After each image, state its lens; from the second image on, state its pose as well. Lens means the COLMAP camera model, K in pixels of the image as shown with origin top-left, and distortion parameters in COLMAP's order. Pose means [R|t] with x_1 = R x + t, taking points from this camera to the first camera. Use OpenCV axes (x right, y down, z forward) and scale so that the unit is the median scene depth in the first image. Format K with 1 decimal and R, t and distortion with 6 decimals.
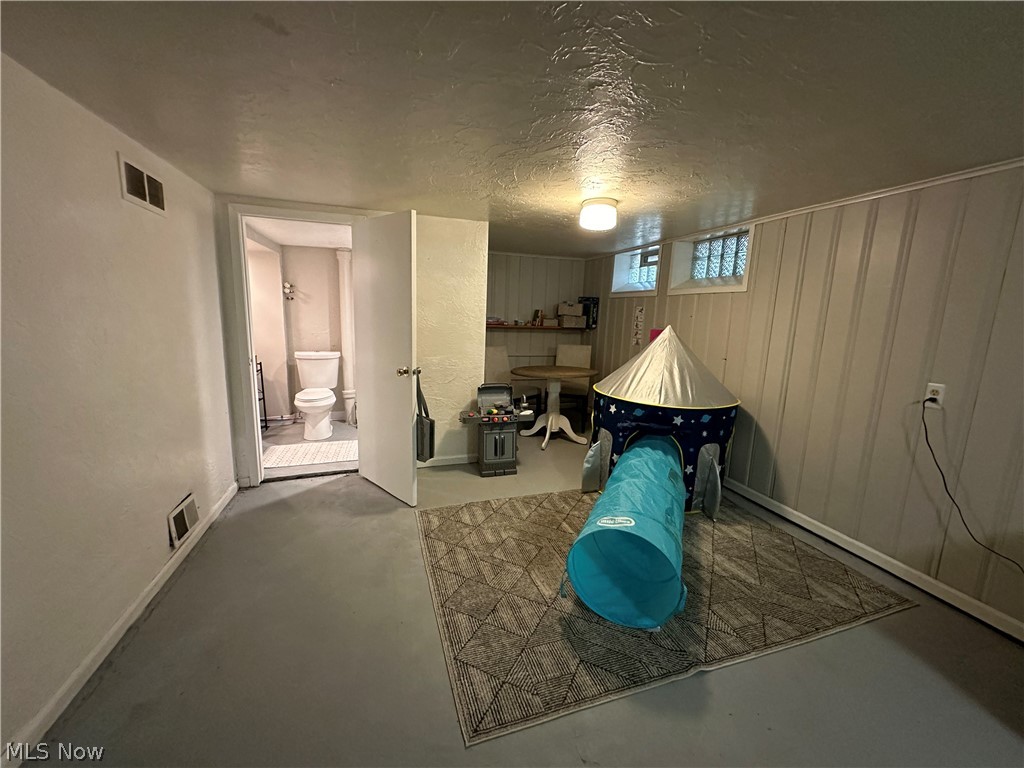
lens RADIAL K [[407.9, 0, 512.6], [0, 407.9, 384.6], [0, 0, 1]] dist [0.001999, -0.000002]
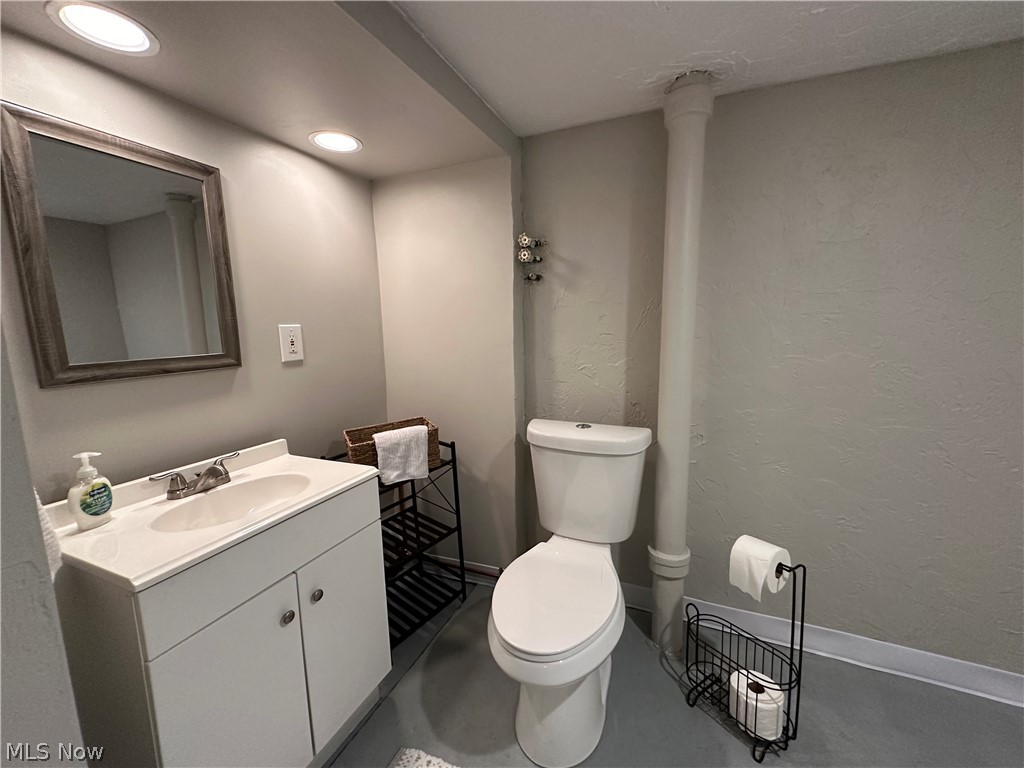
lens RADIAL K [[407.9, 0, 512.6], [0, 407.9, 384.6], [0, 0, 1]] dist [0.001999, -0.000002]
pose [[0.745523, 0.051788, -0.664465, -0.404019], [-0.073091, 0.997316, -0.004278, -0.145379], [0.662460, 0.051756, 0.747307, 0.947850]]
